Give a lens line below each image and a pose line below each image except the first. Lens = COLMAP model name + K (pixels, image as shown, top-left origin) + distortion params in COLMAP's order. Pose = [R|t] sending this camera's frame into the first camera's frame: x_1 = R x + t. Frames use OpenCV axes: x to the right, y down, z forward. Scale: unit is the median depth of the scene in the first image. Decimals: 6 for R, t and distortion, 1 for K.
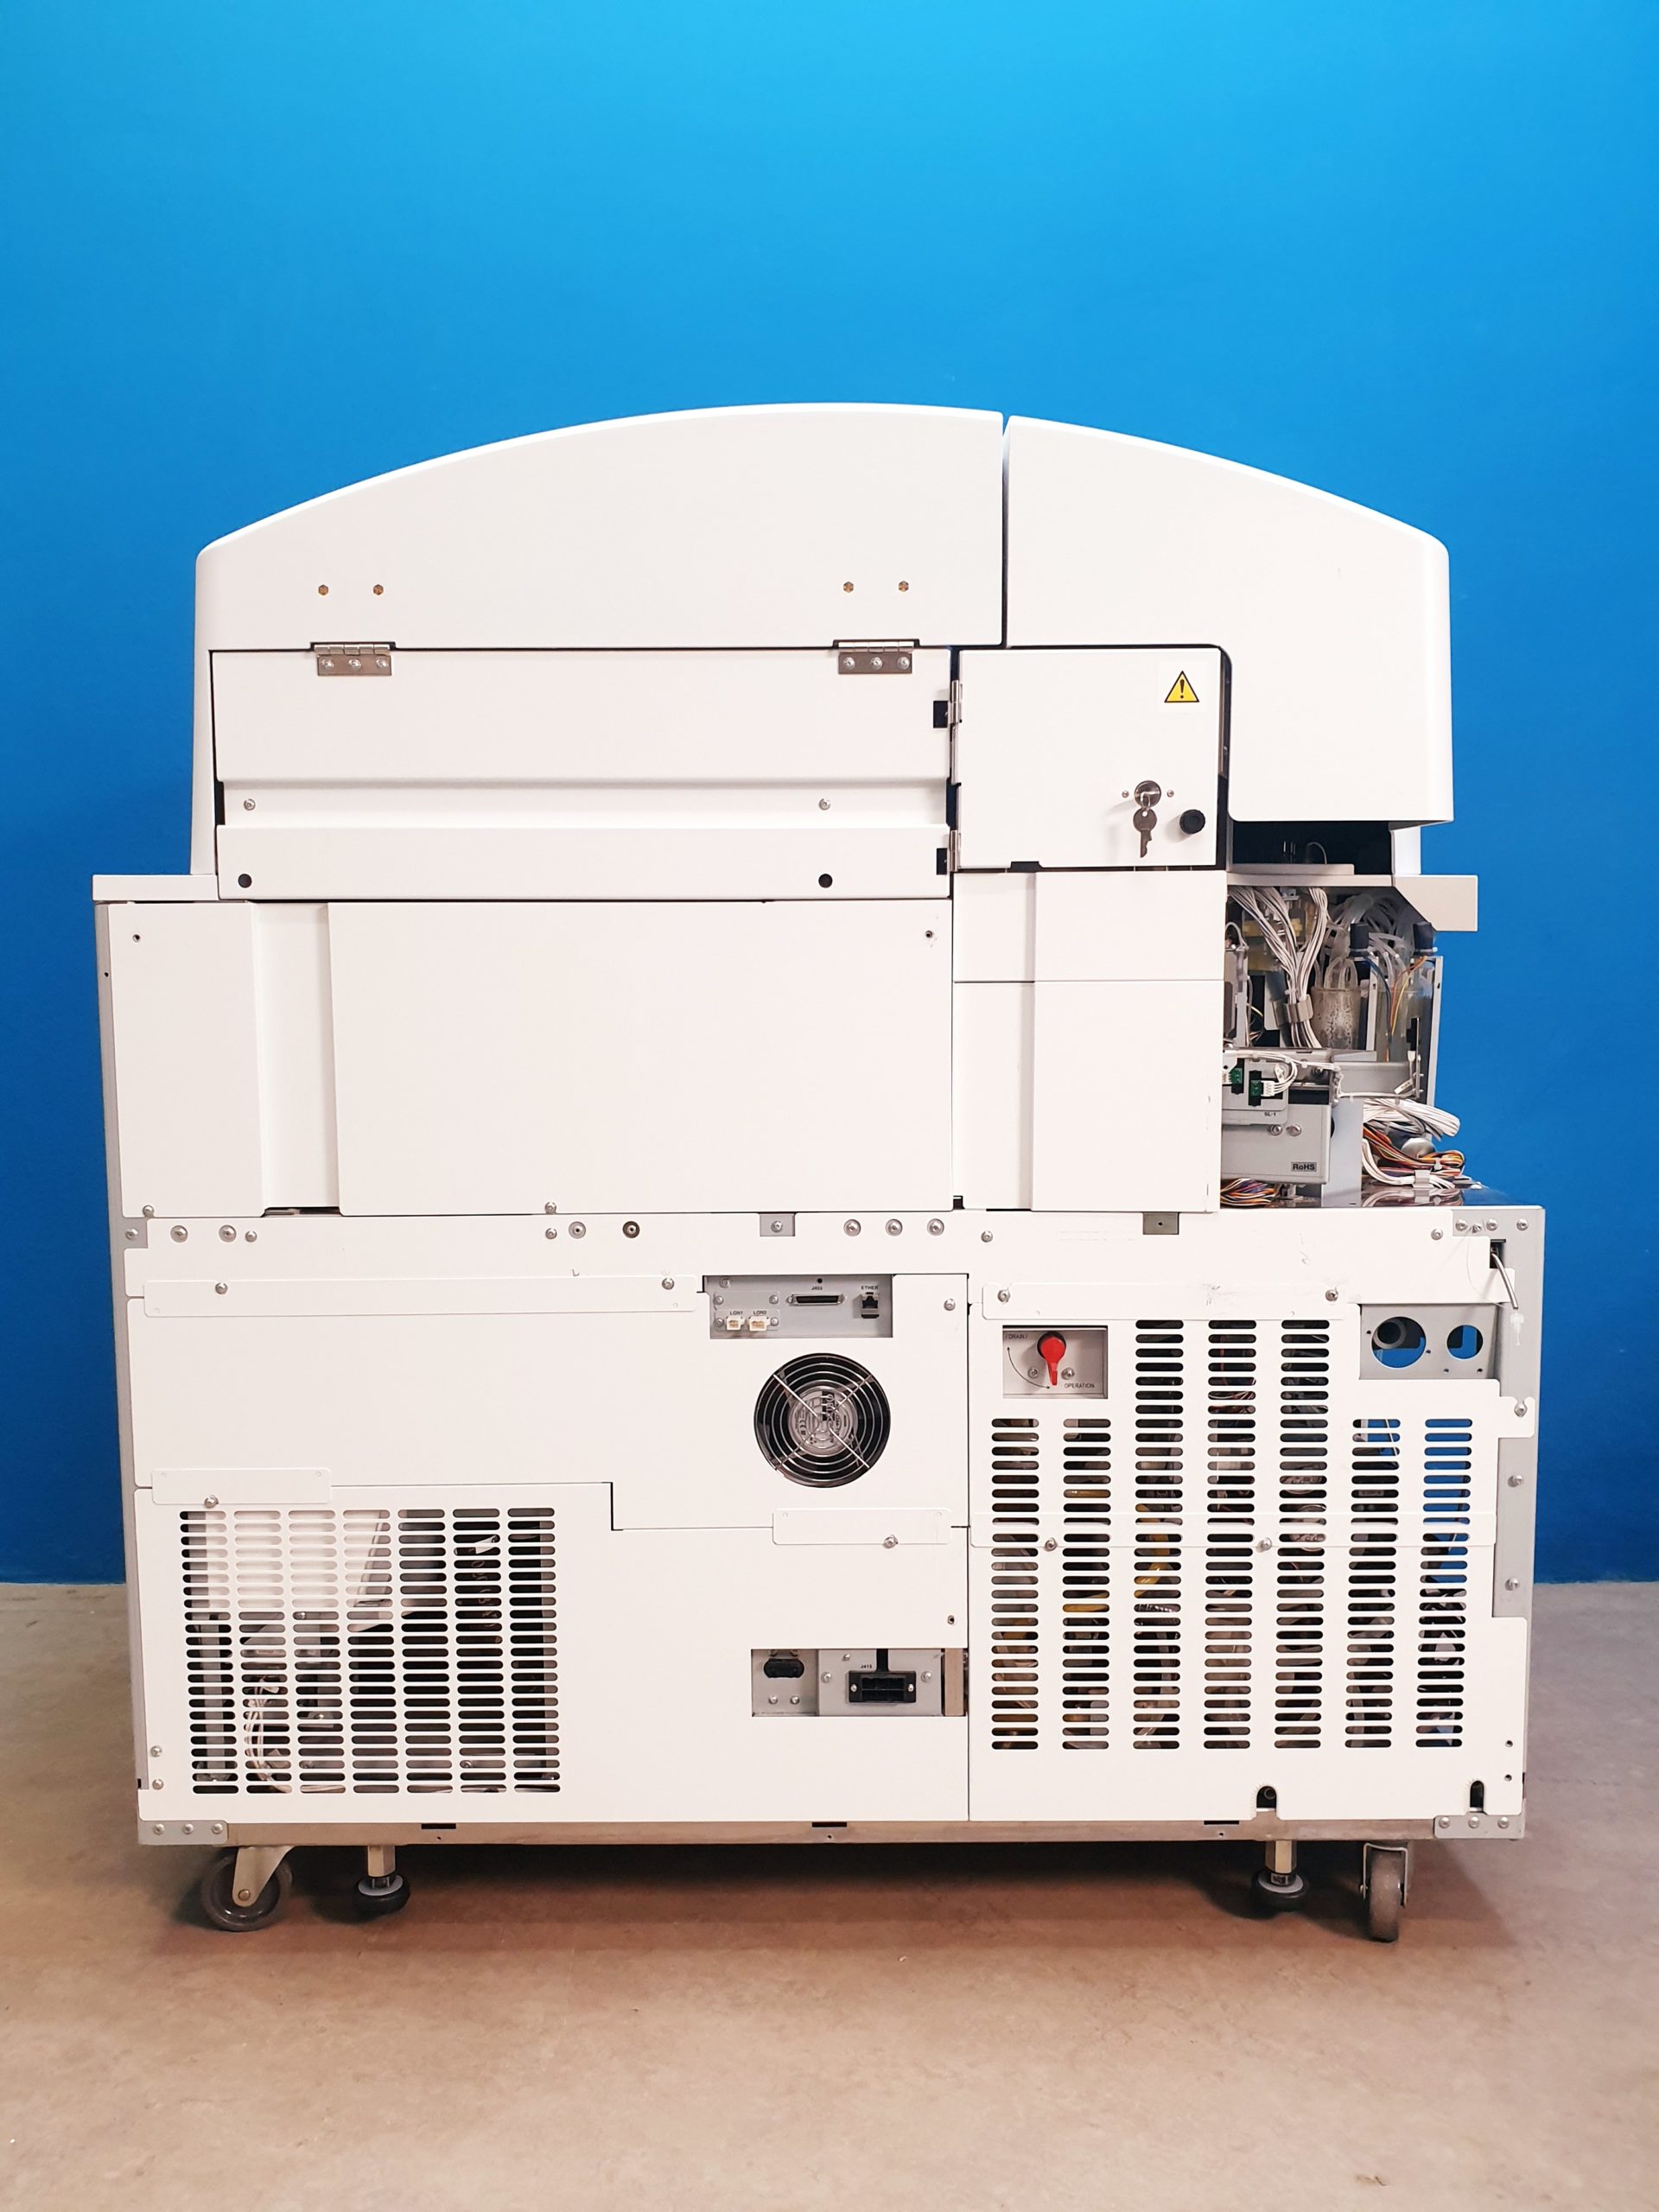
lens RADIAL K [[1823.8, 0, 833.2], [0, 1823.8, 1114.2], [0, 0, 1]] dist [-0.005493, 0.029256]
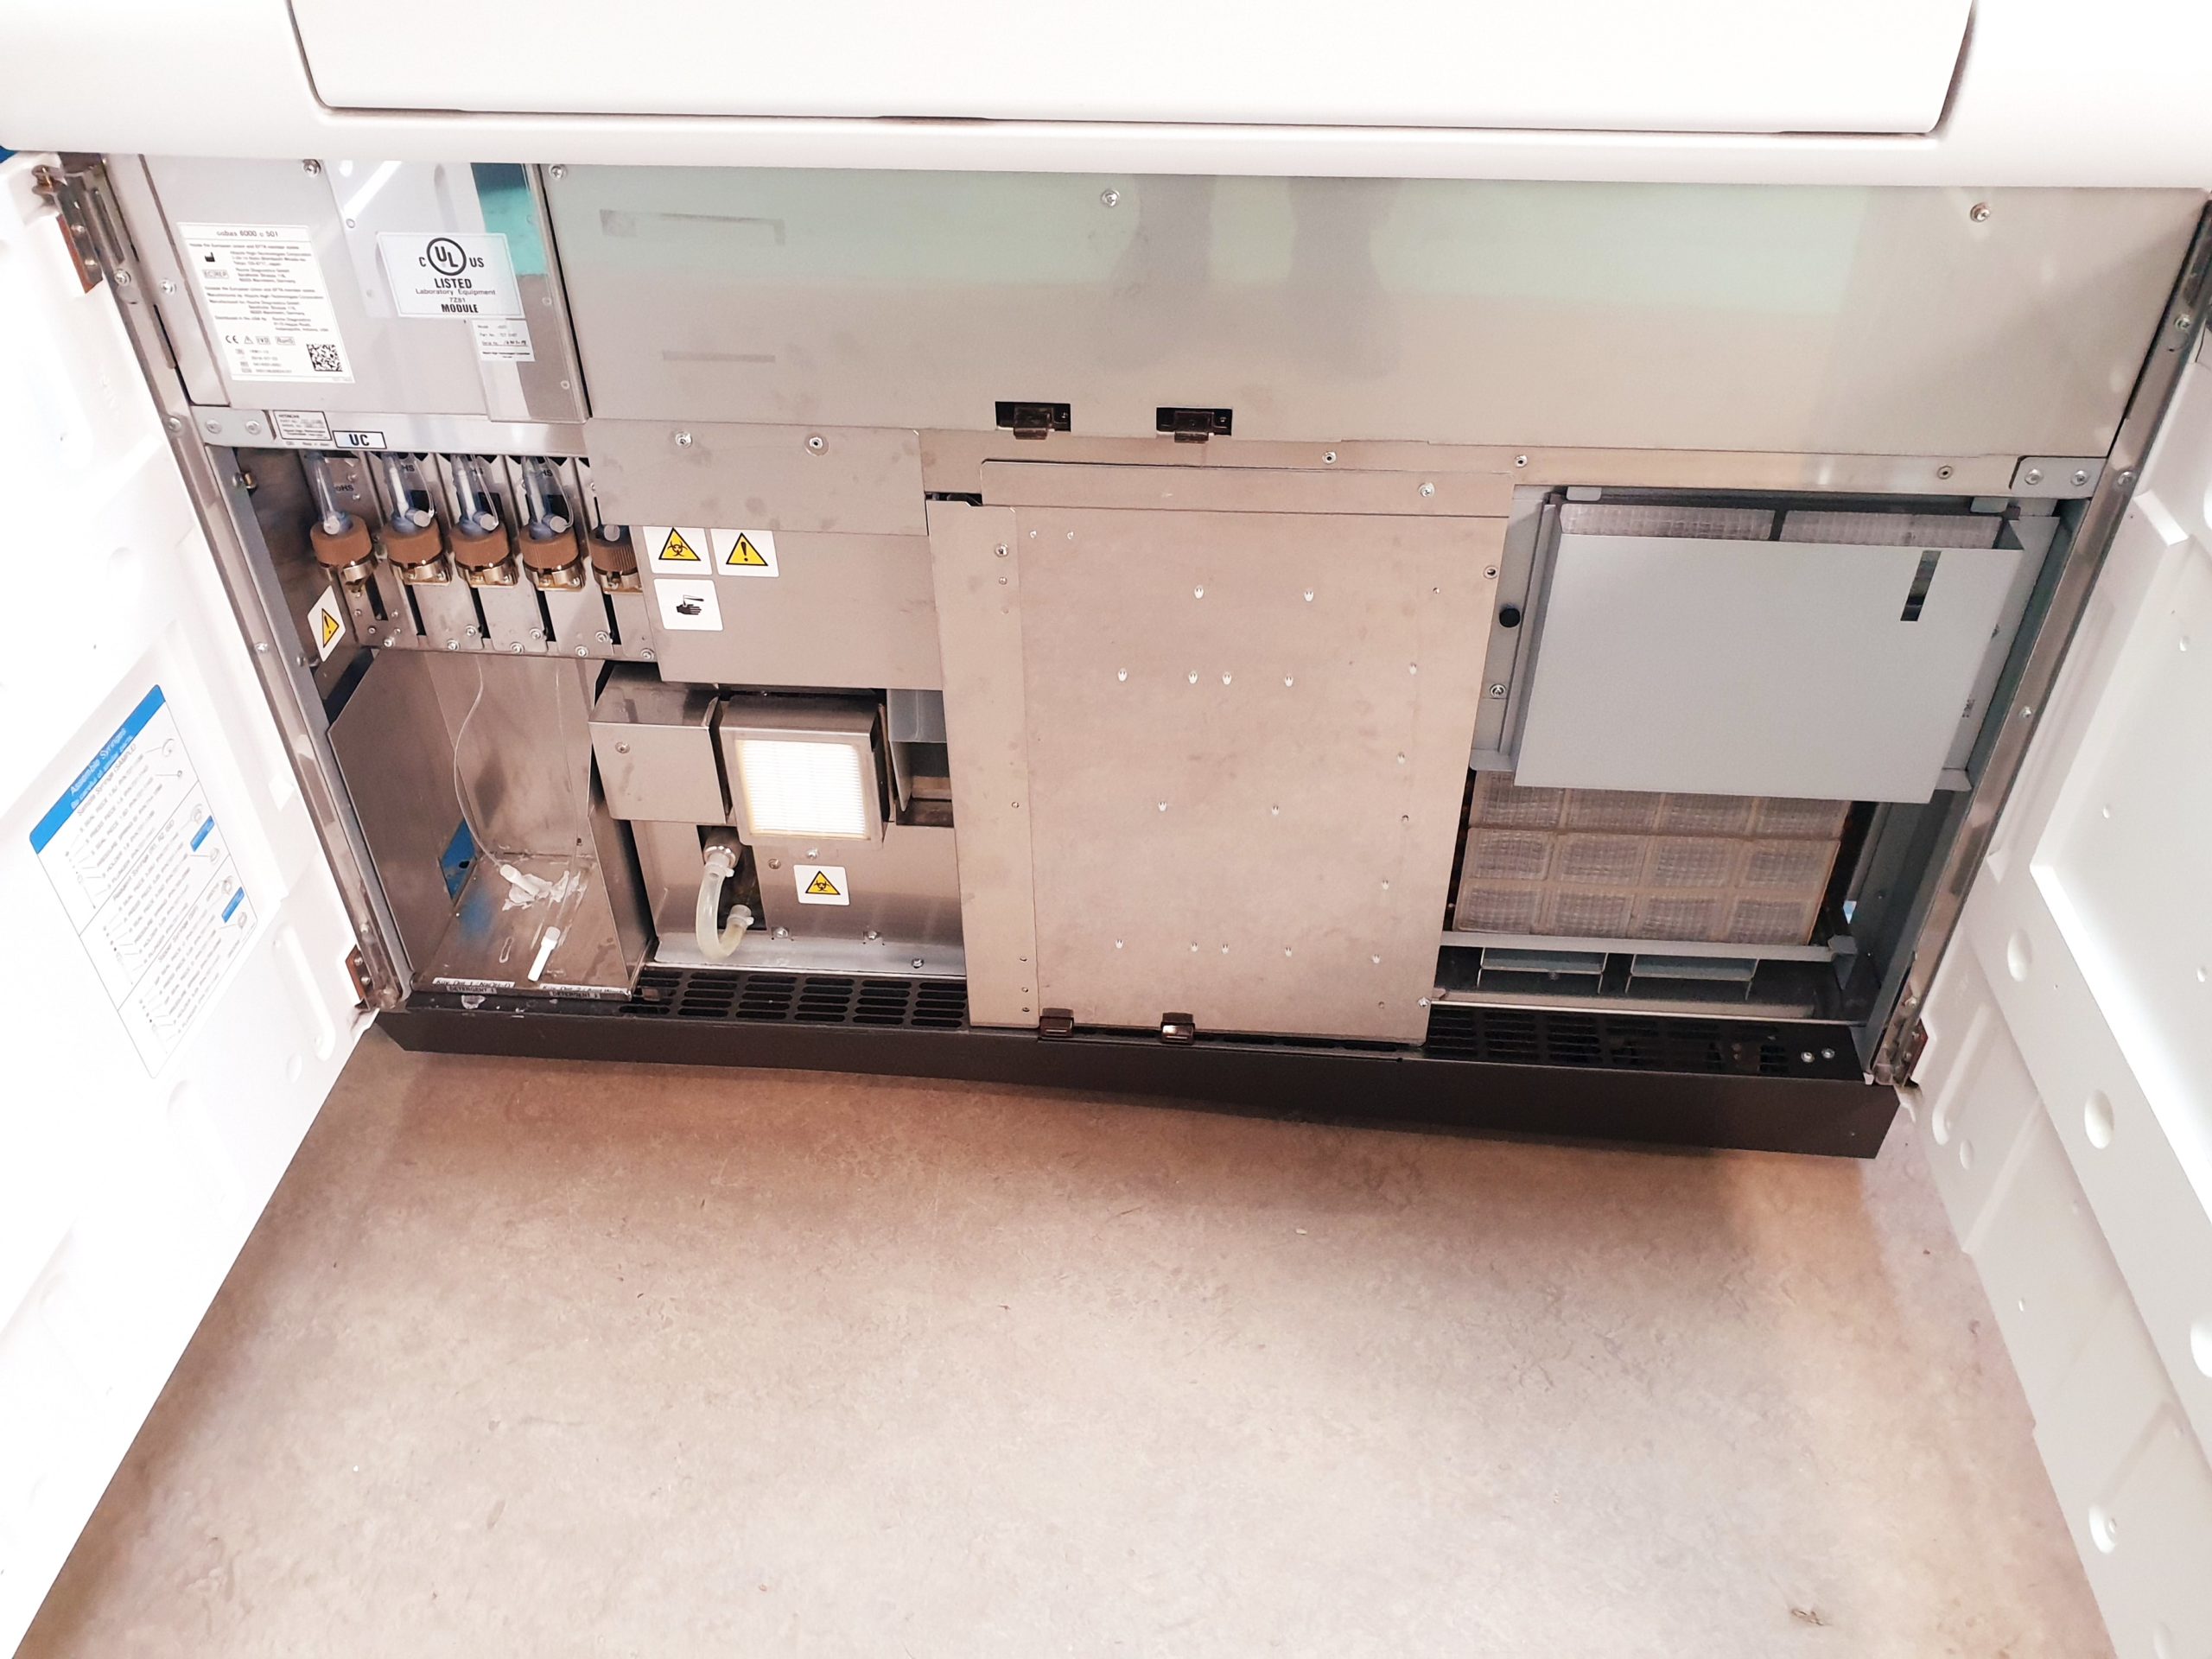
lens RADIAL K [[1823.8, 0, 1104.3], [0, 1823.8, 826.2], [0, 0, 1]] dist [-0.005493, 0.029256]
pose [[0.998385, 0.032960, -0.046278, -0.025906], [-0.000509, 0.819690, 0.572807, -0.239436], [0.056813, -0.571858, 0.818383, 0.410810]]
